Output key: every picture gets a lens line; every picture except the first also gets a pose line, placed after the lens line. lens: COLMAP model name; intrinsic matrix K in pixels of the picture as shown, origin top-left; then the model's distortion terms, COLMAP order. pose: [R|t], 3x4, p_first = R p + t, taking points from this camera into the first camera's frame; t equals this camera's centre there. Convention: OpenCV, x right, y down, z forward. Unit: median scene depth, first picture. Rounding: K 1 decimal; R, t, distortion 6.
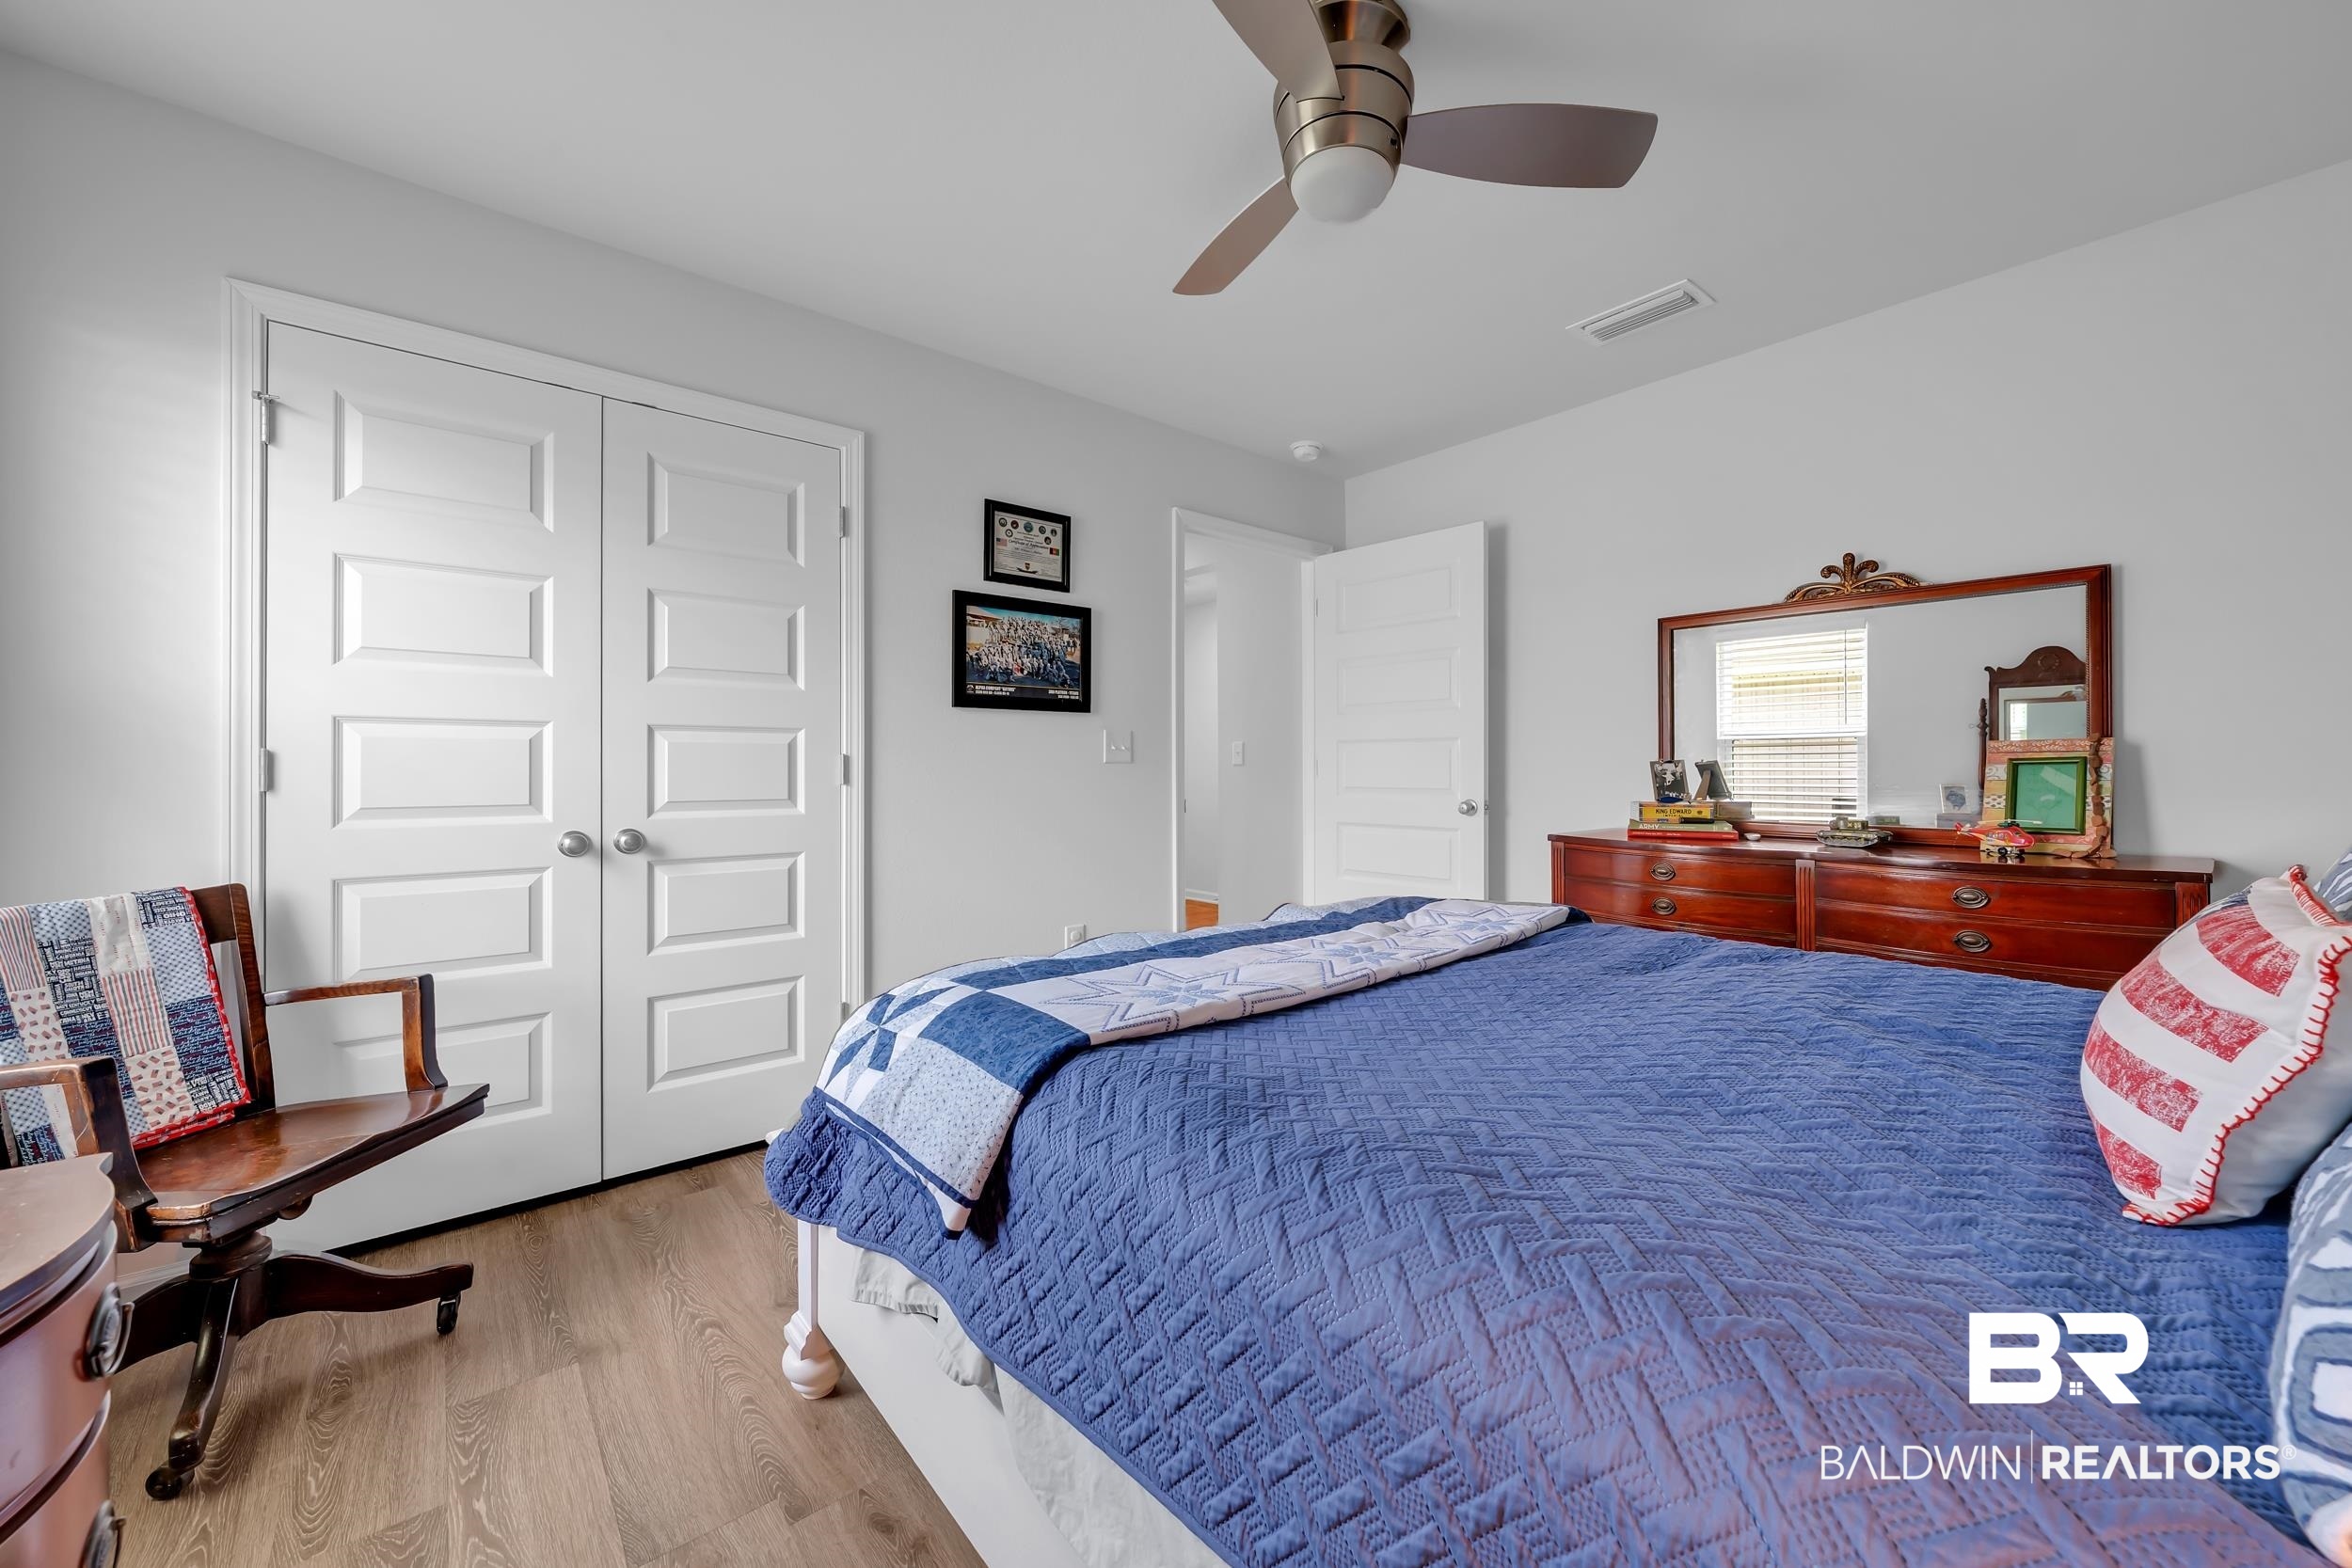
lens RADIAL K [[910.8, 0, 1172.4], [0, 910.8, 773.8], [0, 0, 1]] dist [0.000624, -0.000098]
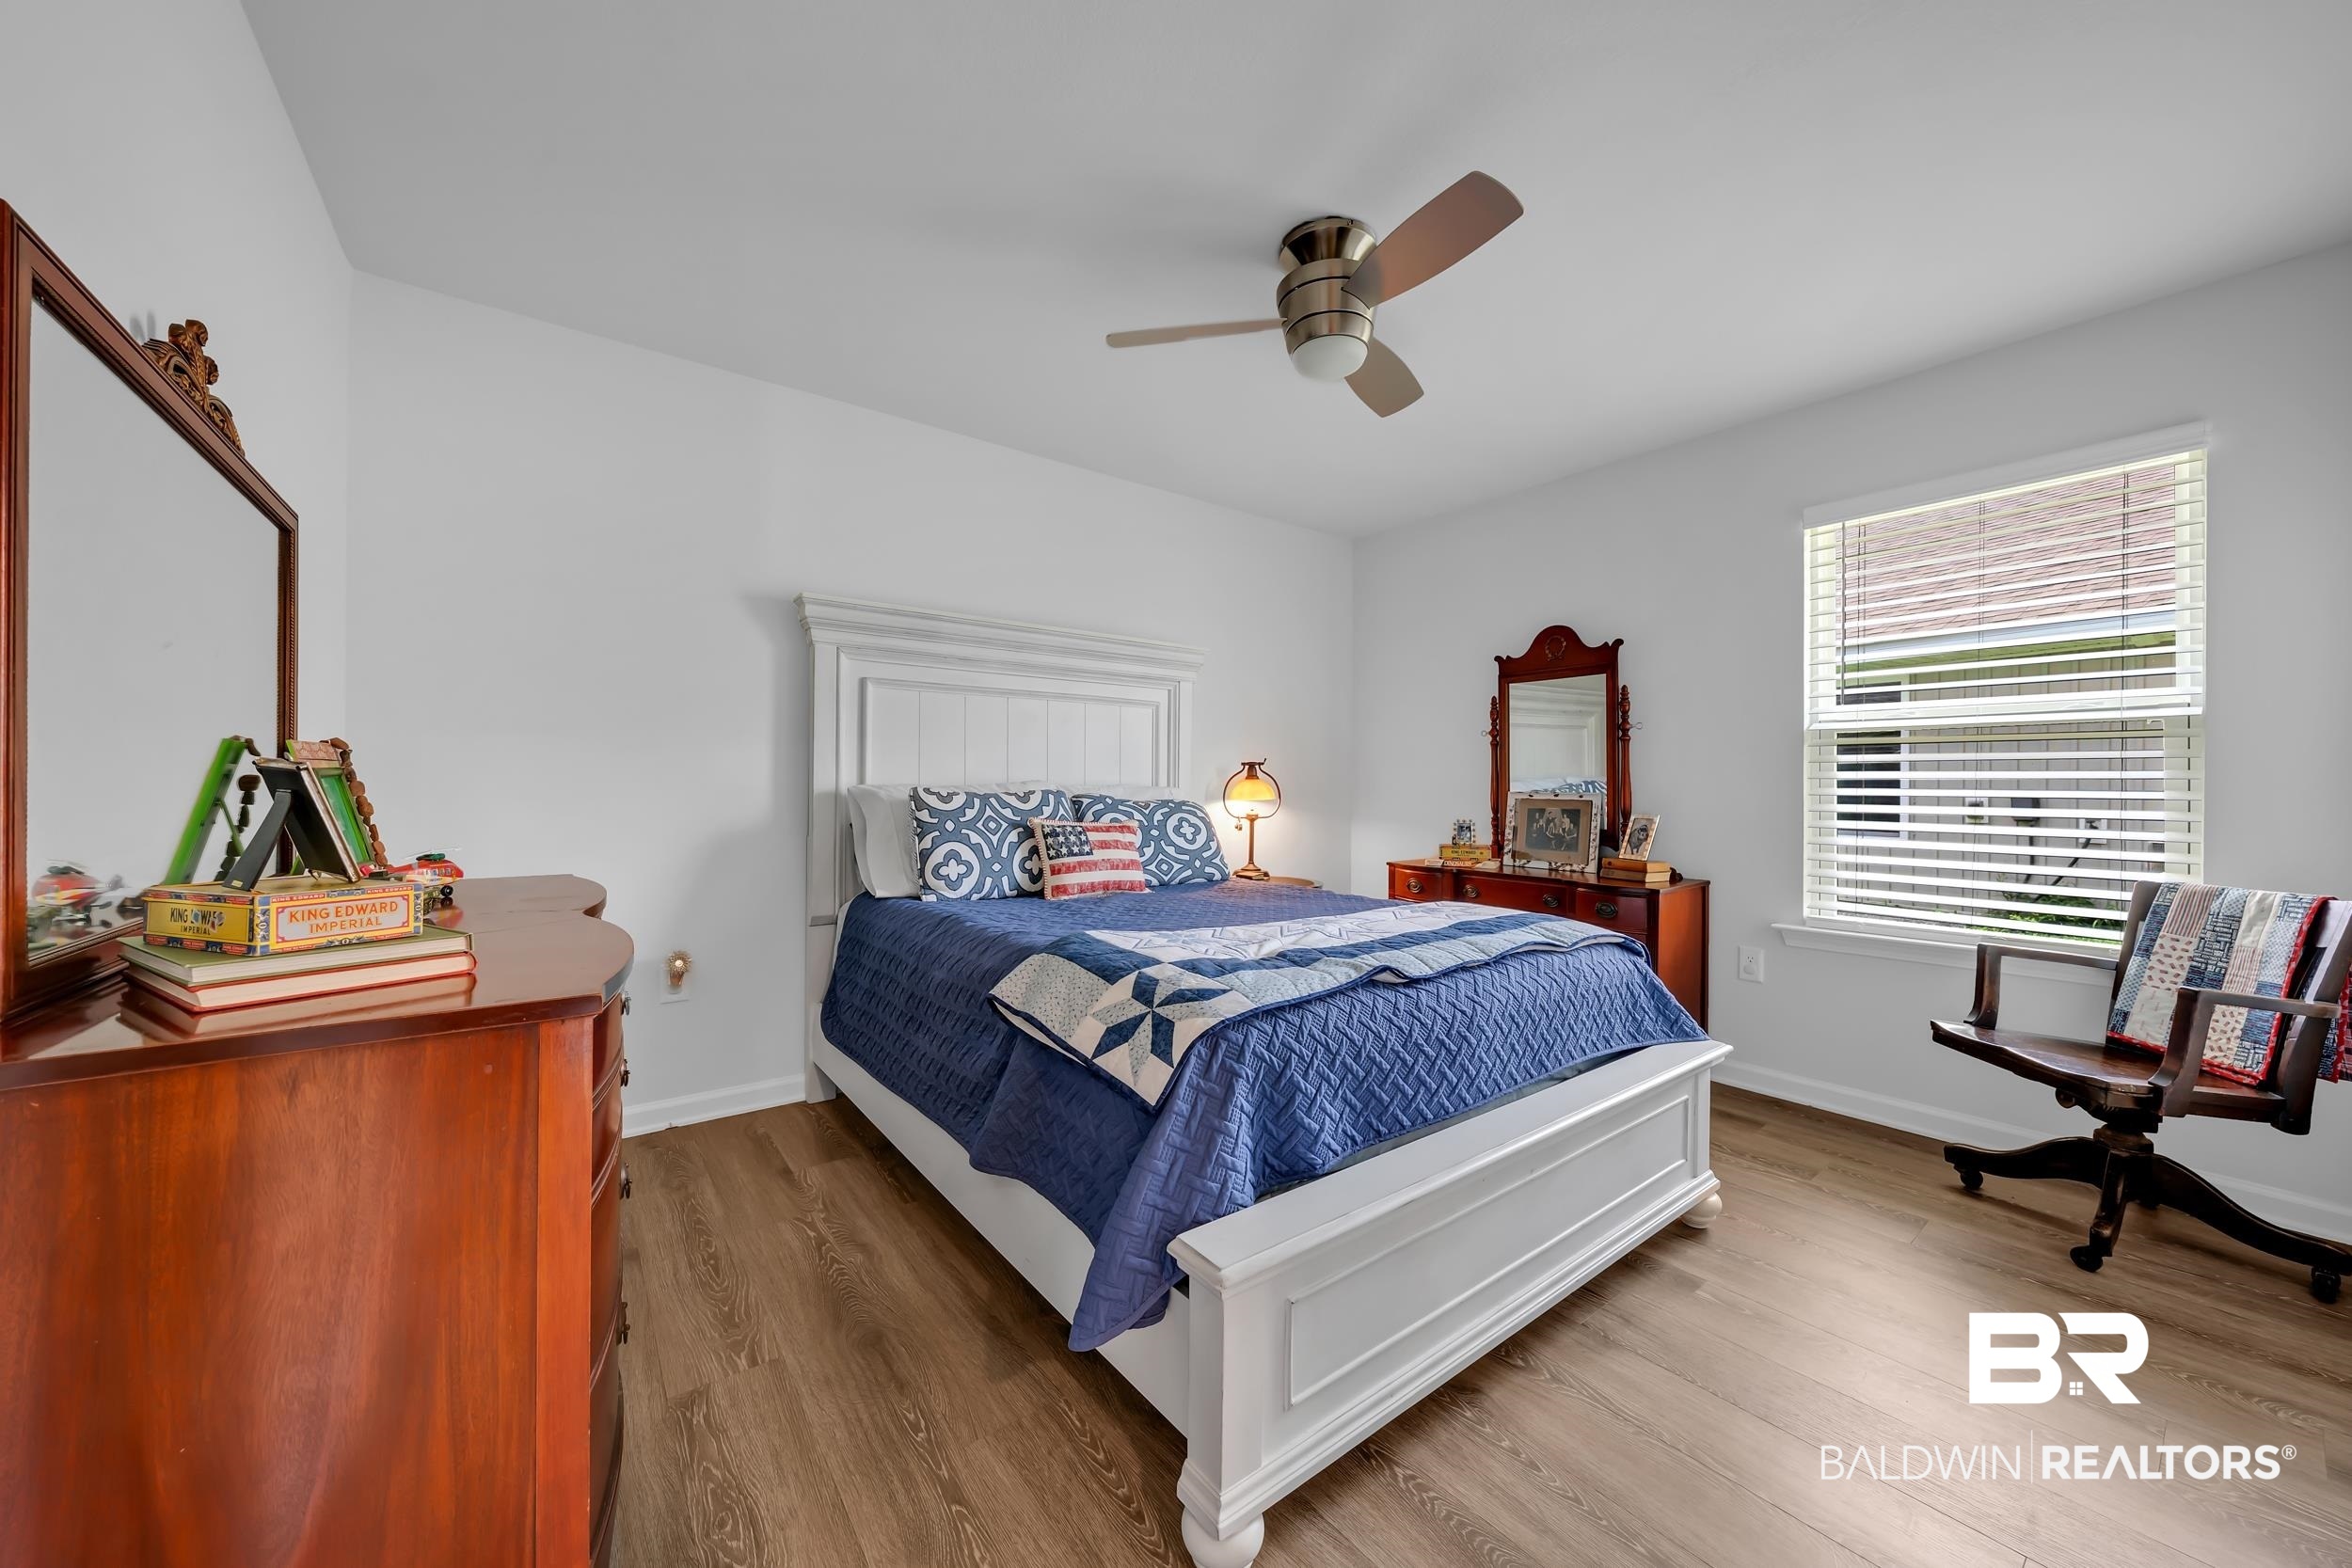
lens RADIAL K [[833.1, 0, 1177.4], [0, 833.1, 782.2], [0, 0, 1]] dist [-0.000083, -0.000006]
pose [[-0.999534, -0.004473, 0.030190, 0.383326], [-0.004408, 0.999988, 0.002226, -0.019933], [-0.030200, 0.002092, -0.999542, 2.289077]]
